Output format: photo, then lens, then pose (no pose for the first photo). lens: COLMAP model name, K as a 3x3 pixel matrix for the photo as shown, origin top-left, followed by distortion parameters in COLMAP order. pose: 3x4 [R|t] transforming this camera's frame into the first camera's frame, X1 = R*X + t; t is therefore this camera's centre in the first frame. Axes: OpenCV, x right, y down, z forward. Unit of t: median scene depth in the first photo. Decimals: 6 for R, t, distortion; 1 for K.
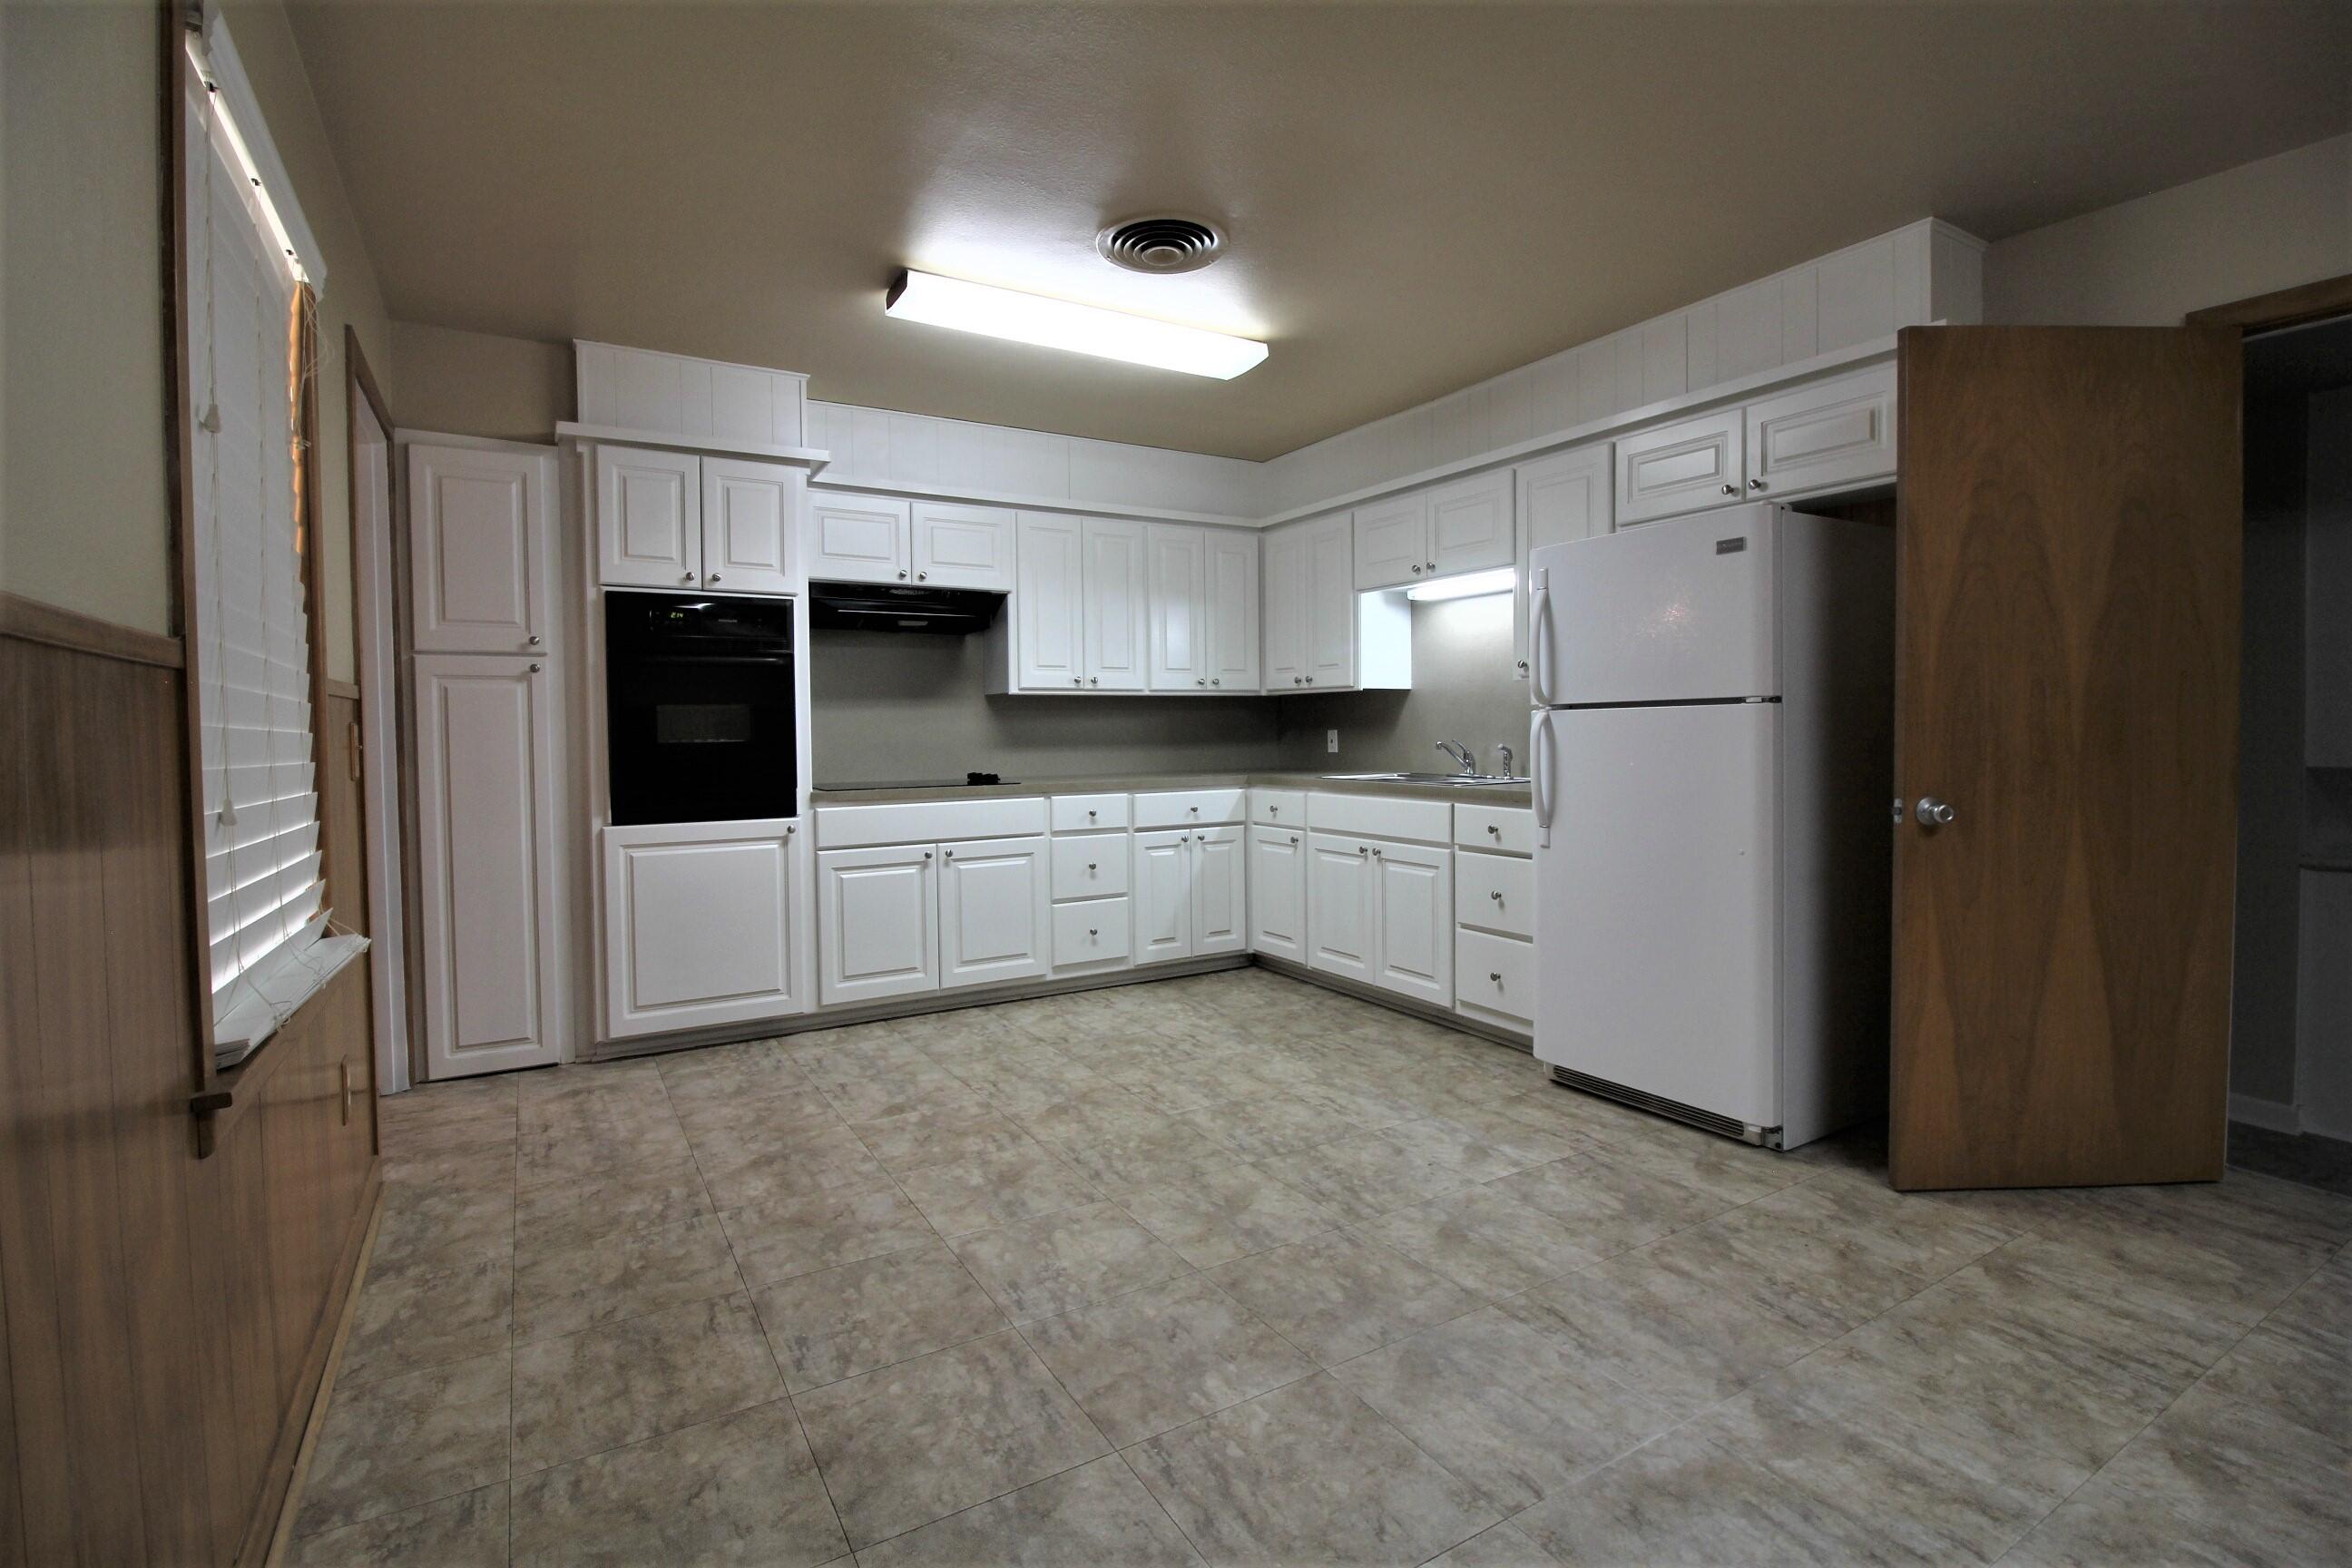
lens RADIAL K [[1082.0, 0, 1162.9], [0, 1082.0, 762.8], [0, 0, 1]] dist [-0.000401, -0.013928]
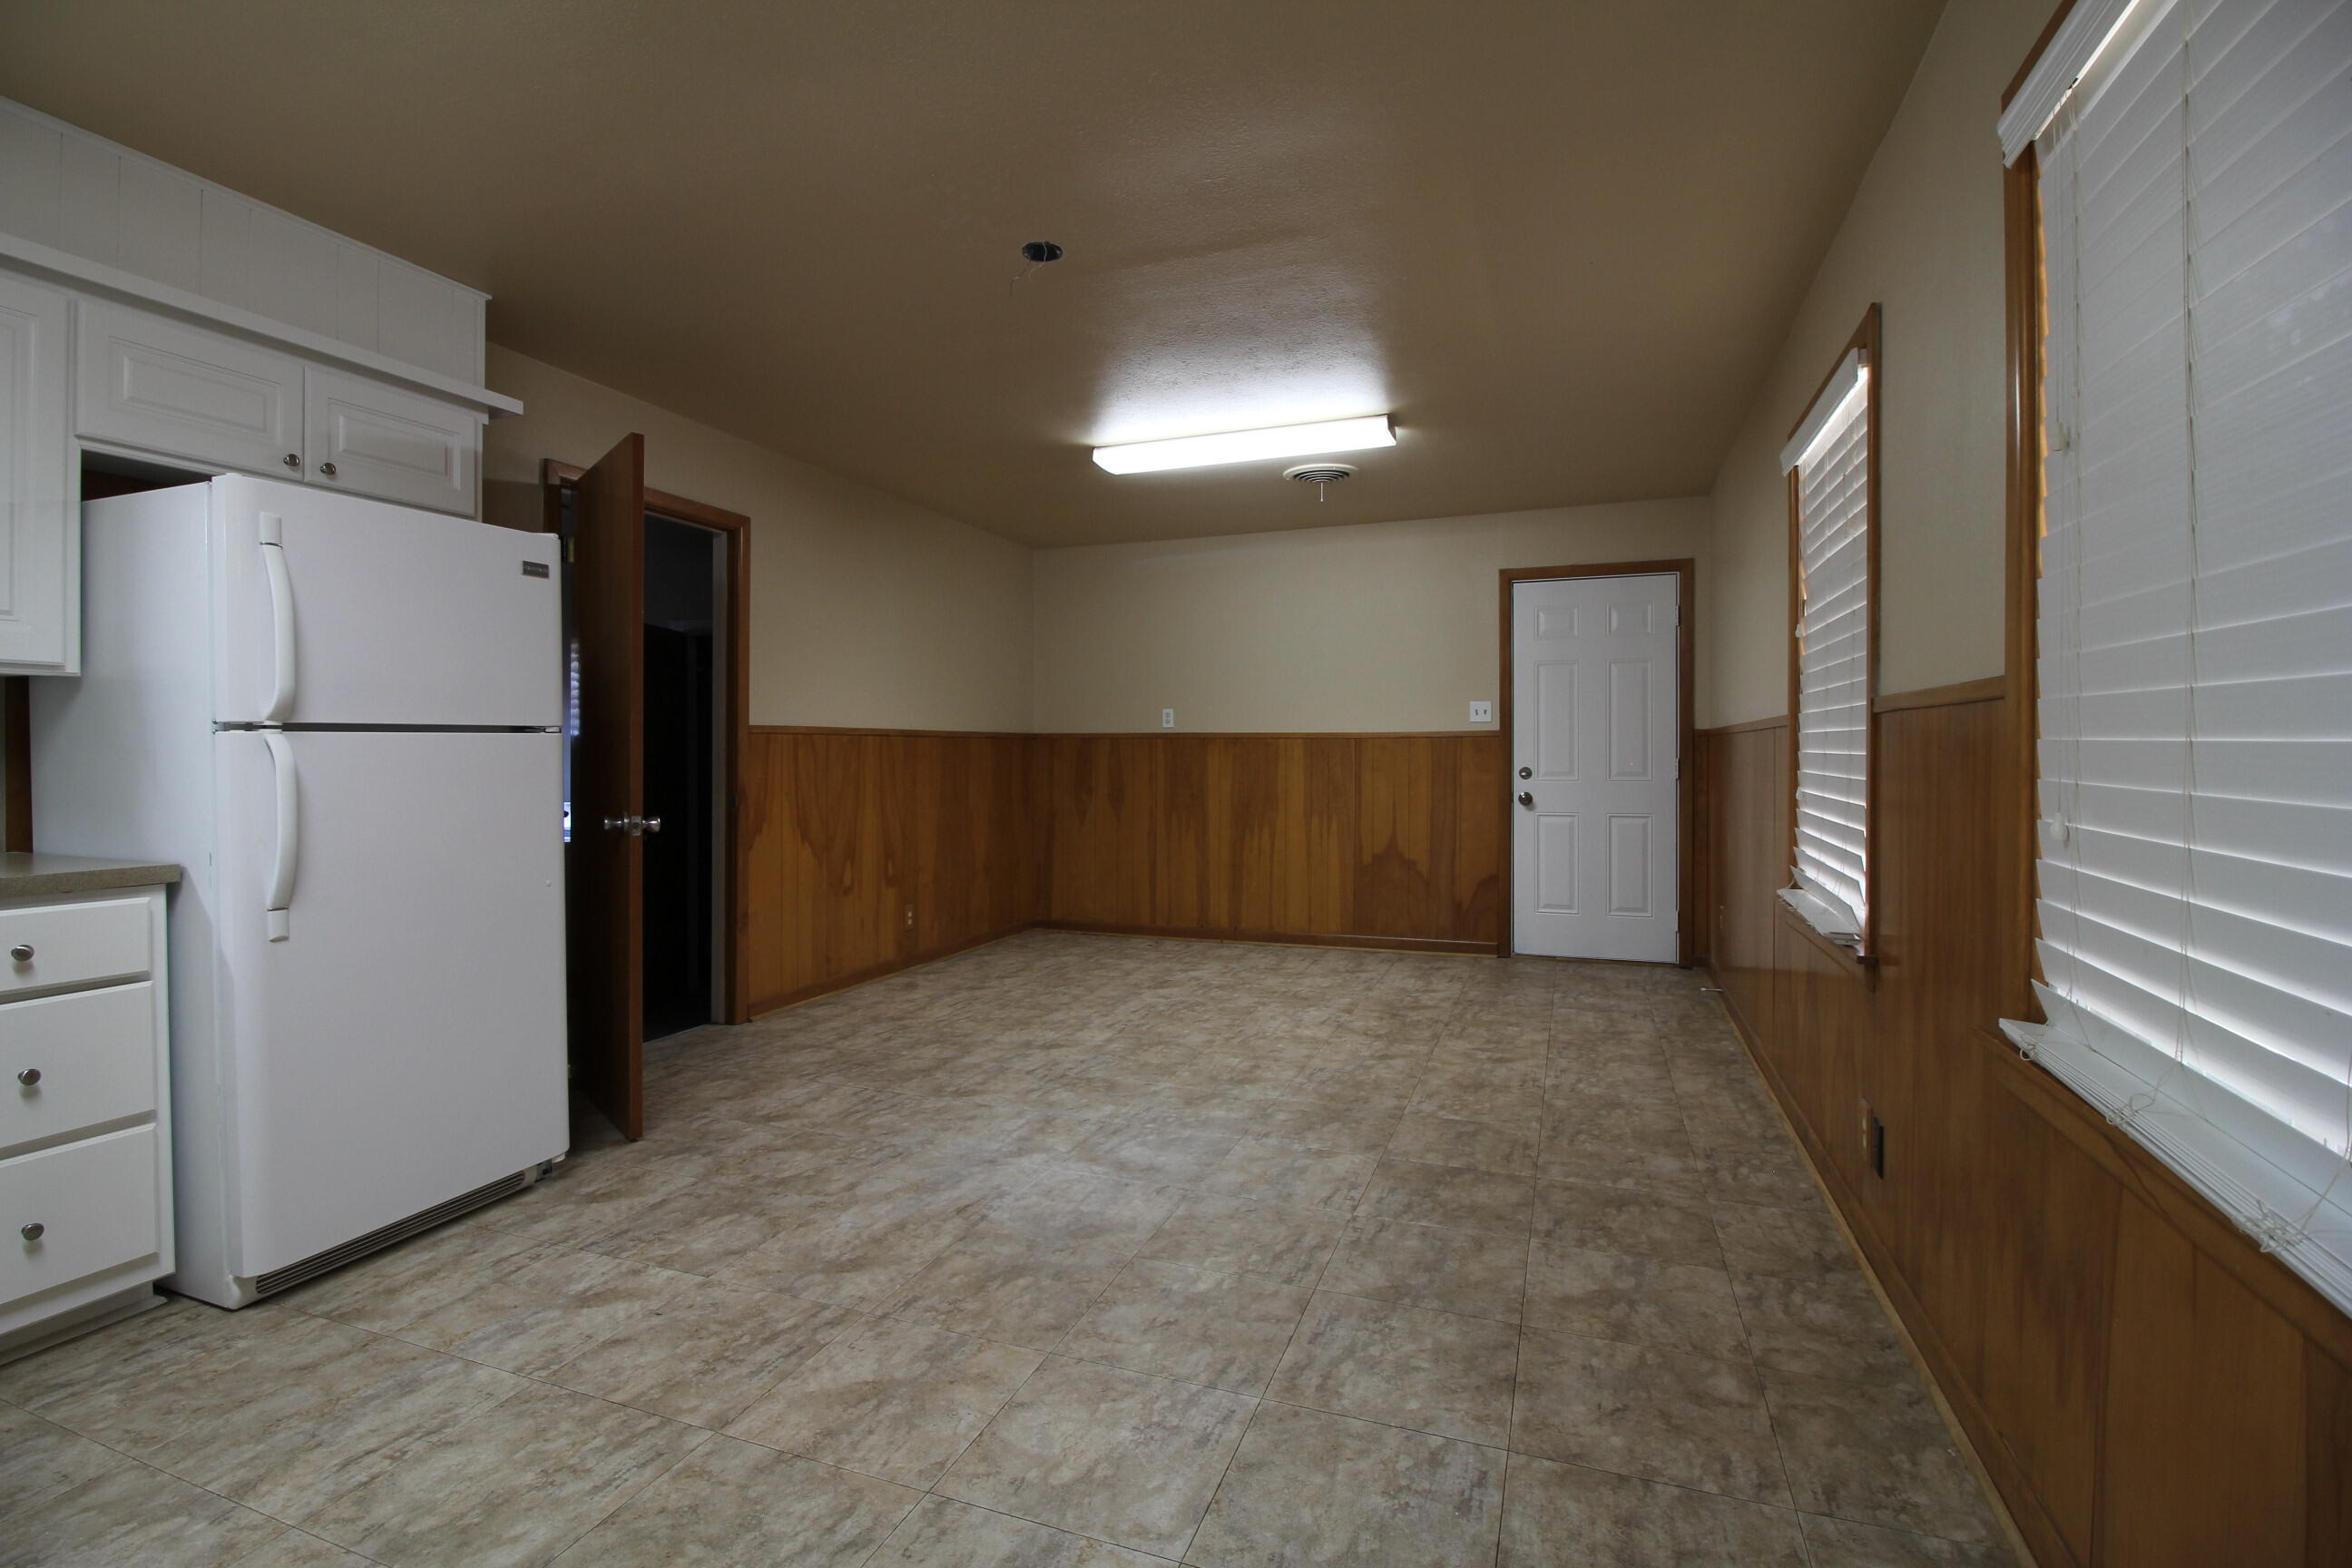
lens RADIAL K [[1082.0, 0, 1162.9], [0, 1082.0, 762.8], [0, 0, 1]] dist [-0.000401, -0.013928]
pose [[-0.623875, 0.001668, 0.781522, -0.525772], [0.032728, 0.999176, 0.023993, -0.030133], [-0.780838, 0.040547, -0.623416, 1.054815]]
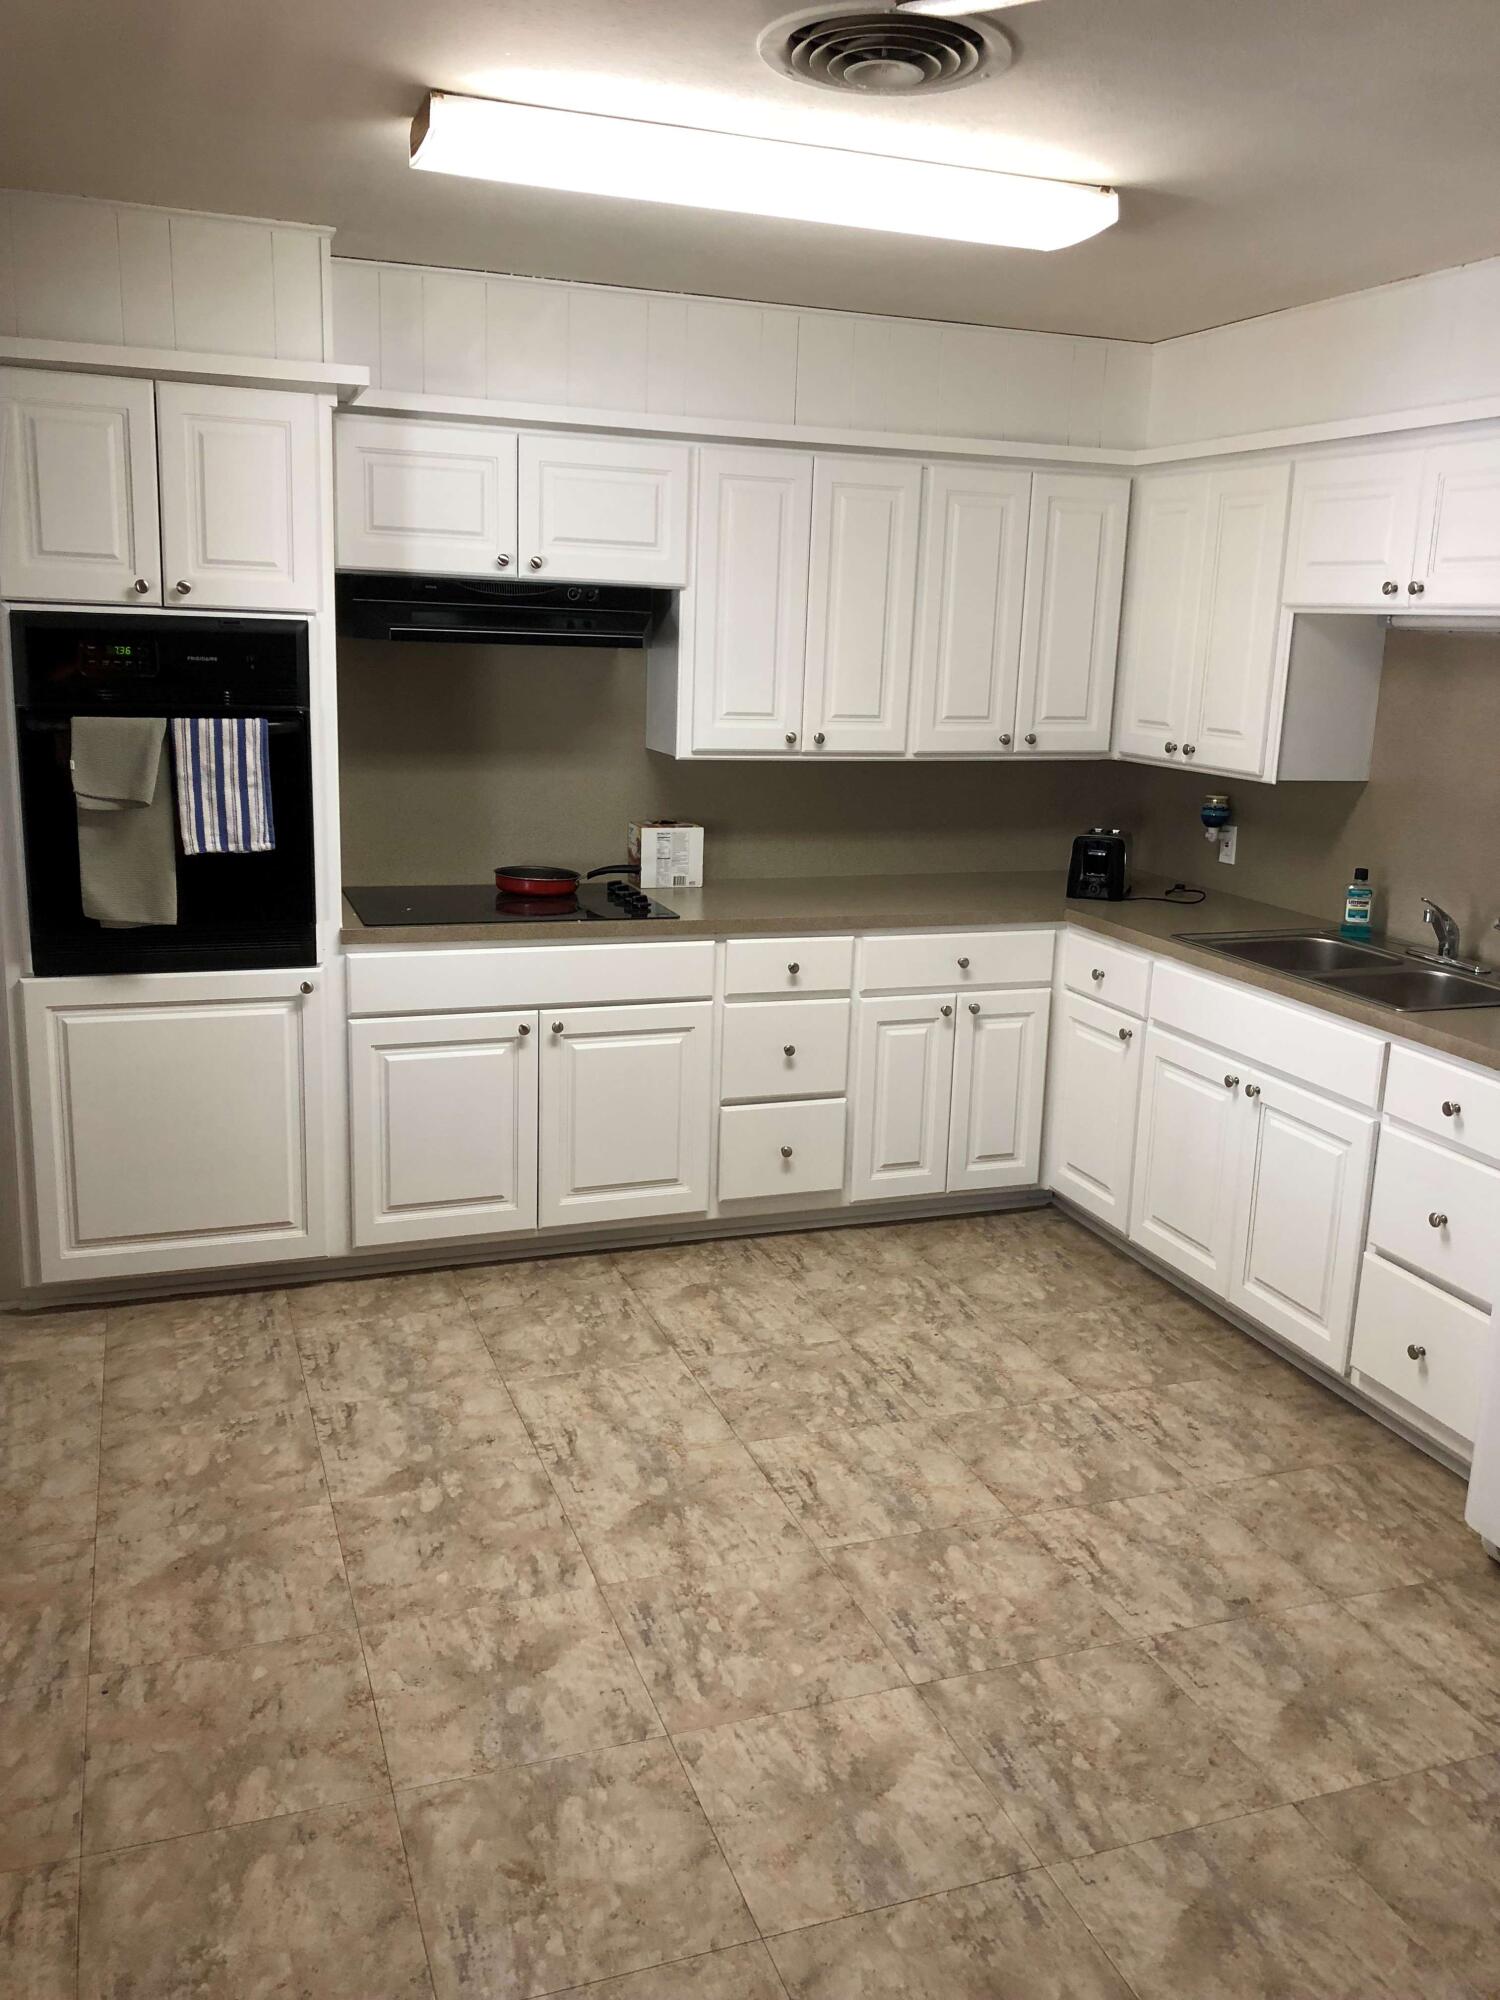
lens RADIAL K [[1625.1, 0, 750.0], [0, 1625.1, 1000.0], [0, 0, 1]] dist [0.009633, 0.000562]
pose [[0.982547, 0.084921, -0.165499, 0.096850], [-0.051831, 0.979459, 0.194867, -0.169889], [0.178648, -0.182888, 0.966766, 0.140659]]
